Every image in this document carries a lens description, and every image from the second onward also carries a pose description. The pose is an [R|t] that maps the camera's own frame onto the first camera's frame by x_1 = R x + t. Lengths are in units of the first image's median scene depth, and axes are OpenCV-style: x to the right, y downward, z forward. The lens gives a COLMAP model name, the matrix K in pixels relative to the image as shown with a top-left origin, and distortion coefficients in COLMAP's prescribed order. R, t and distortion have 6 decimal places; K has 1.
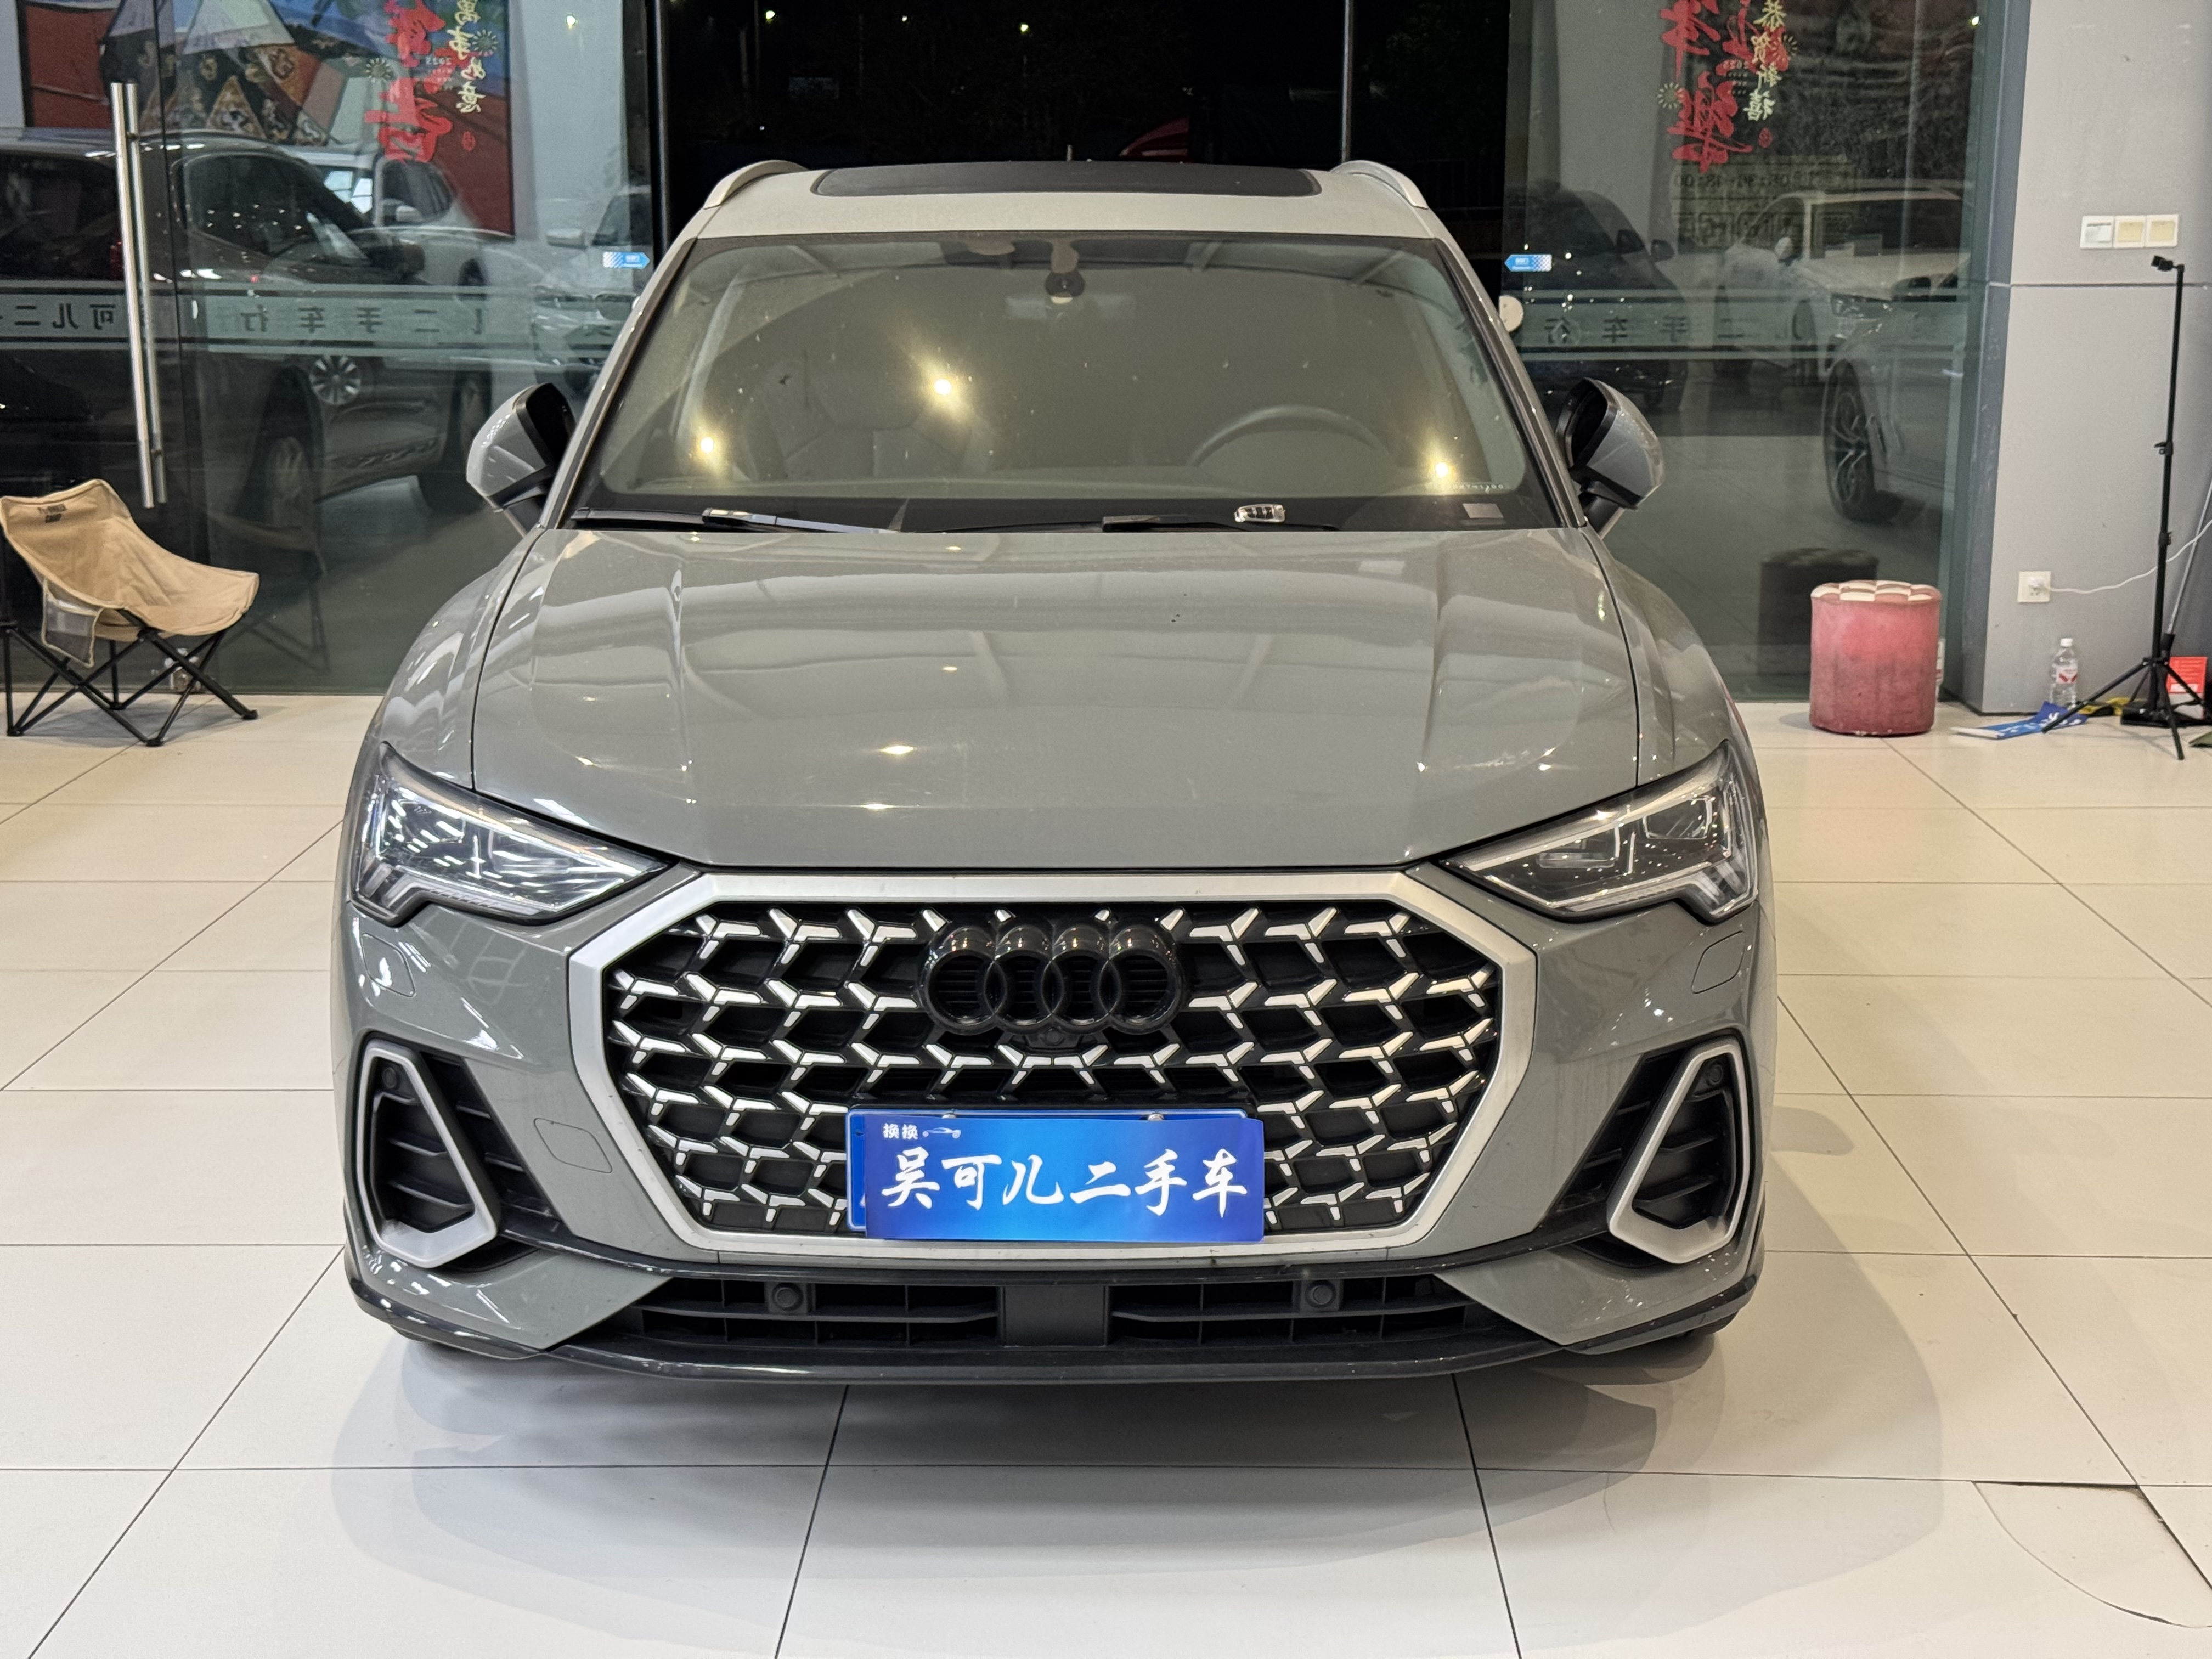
lens RADIAL K [[3100.2, 0, 1109.2], [0, 3100.2, 841.2], [0, 0, 1]] dist [0.156342, 0.000000]
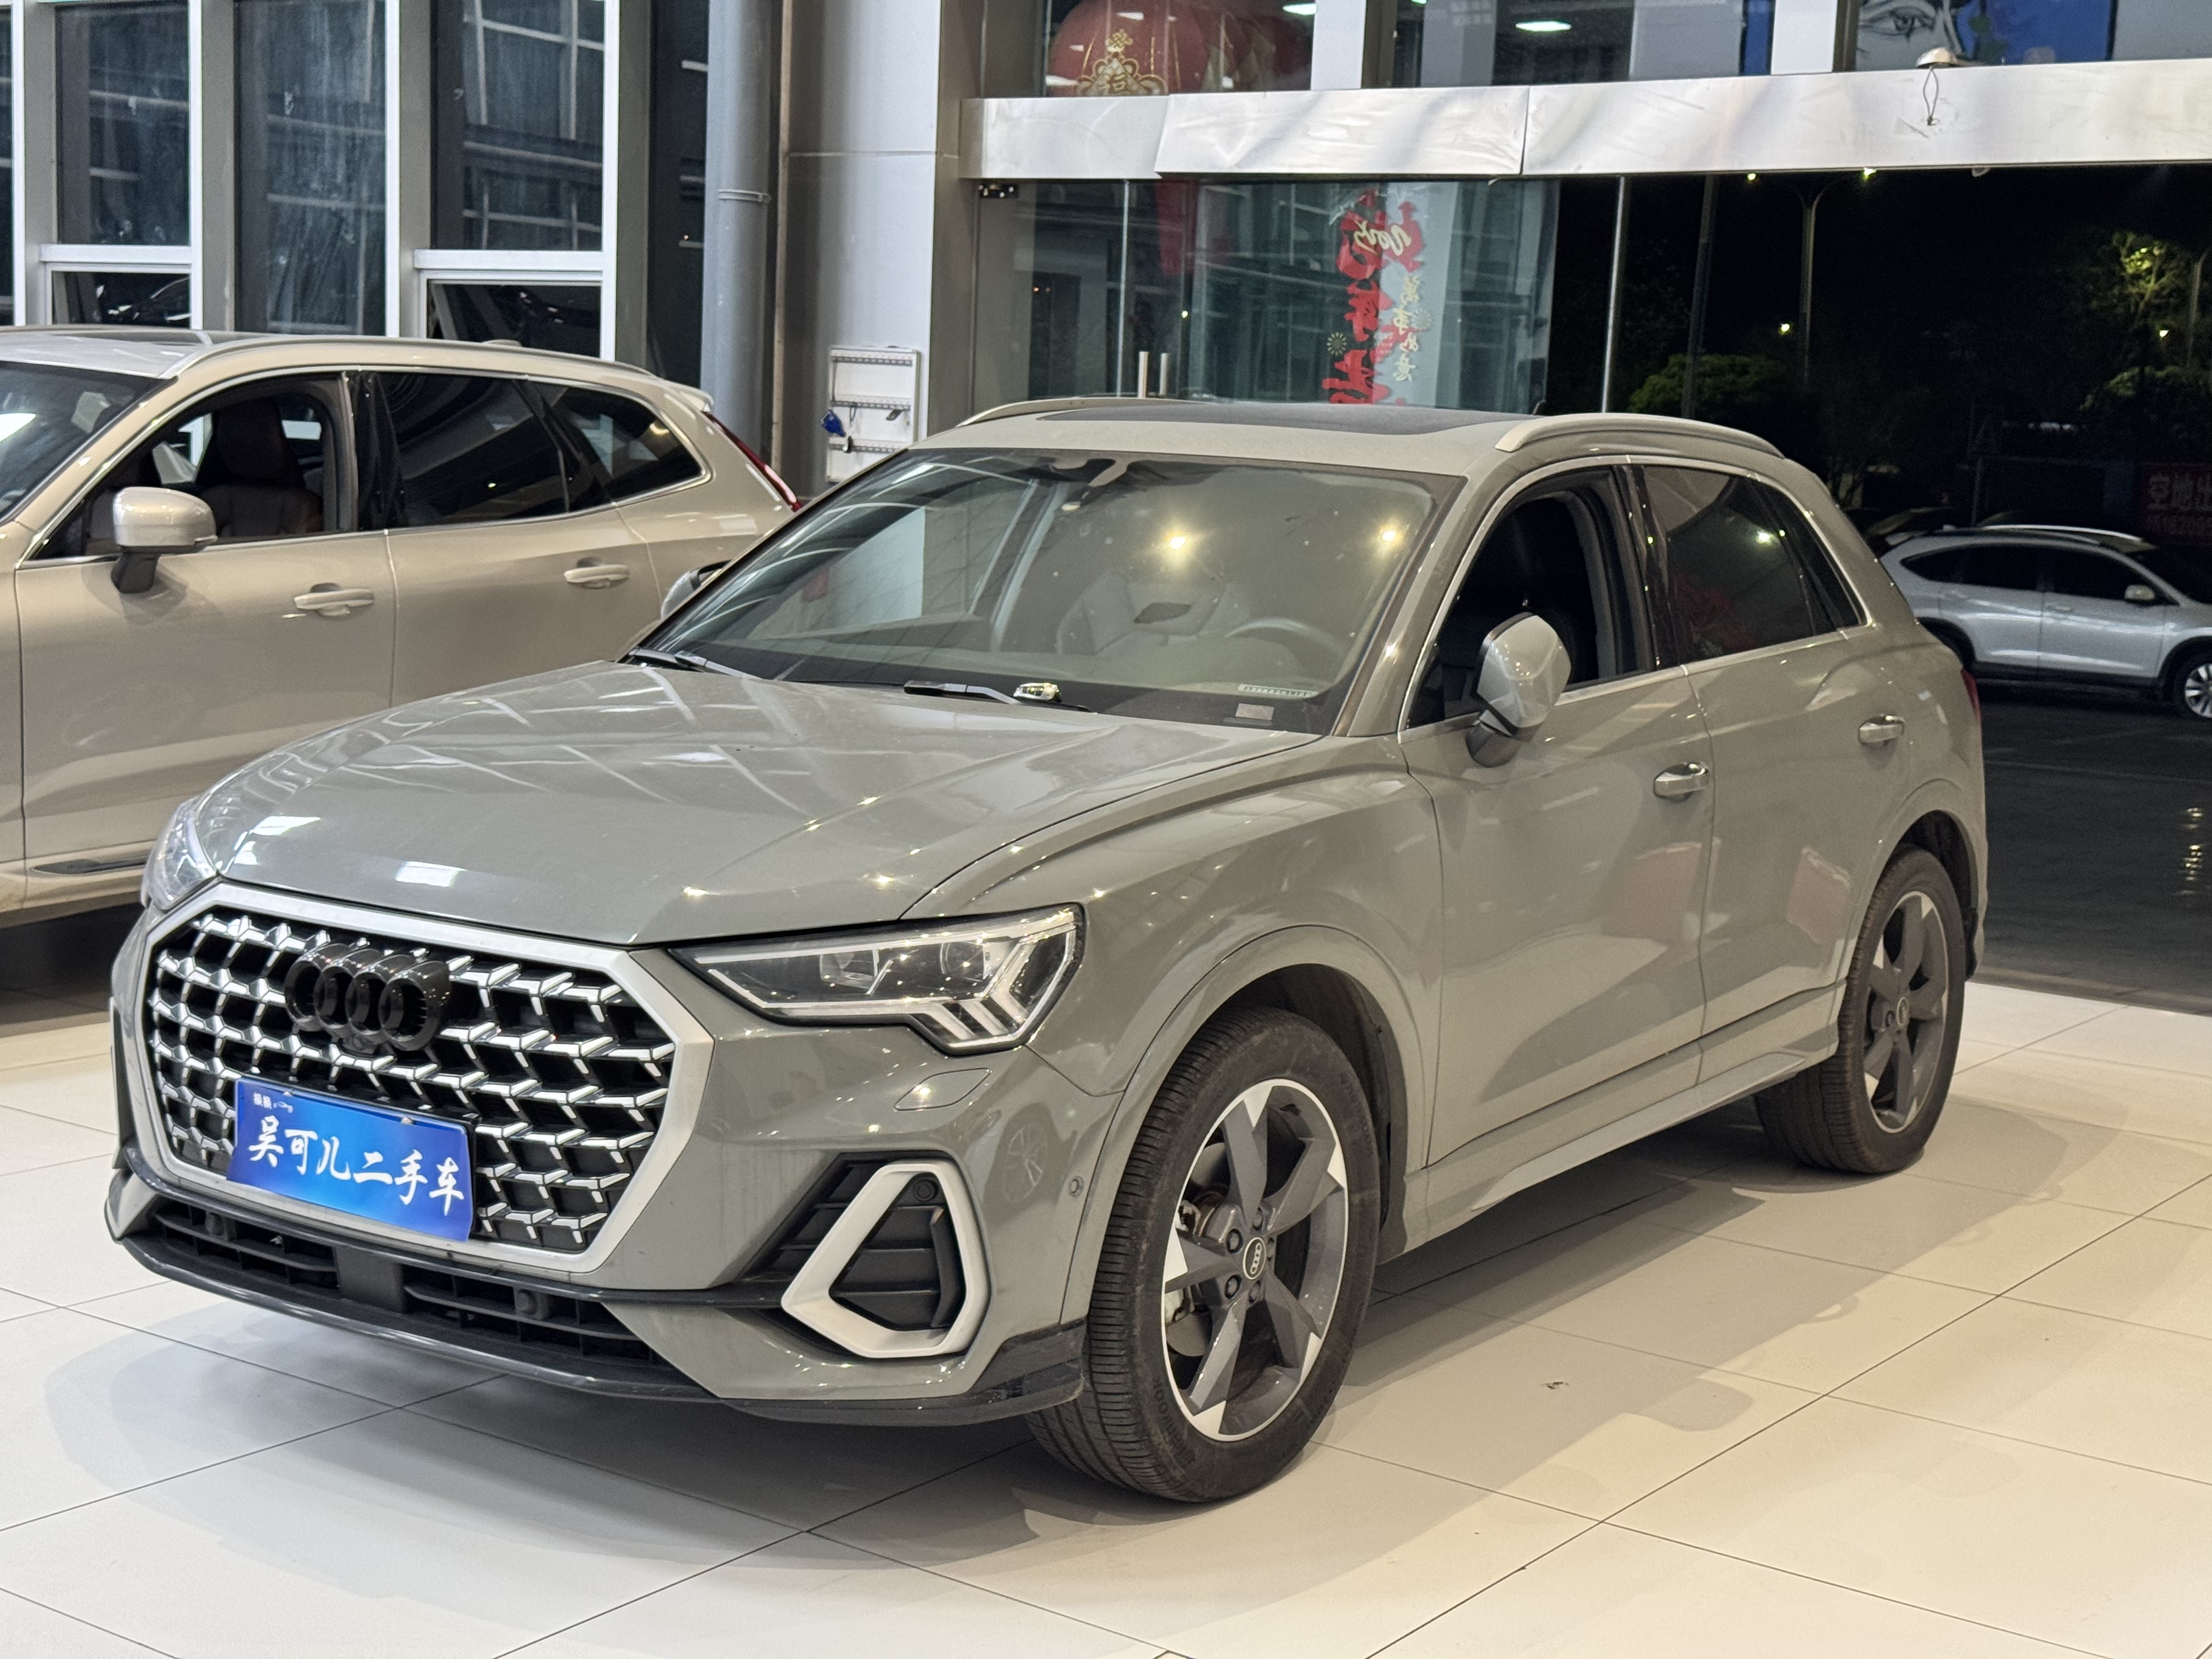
lens RADIAL K [[3100.2, 0, 1110.2], [0, 3100.2, 824.3], [0, 0, 1]] dist [0.156342, 0.000000]
pose [[0.820796, 0.107277, -0.561058, 0.896871], [-0.163487, 0.985237, -0.050789, -0.007511], [0.547326, 0.133413, 0.826217, 0.126815]]
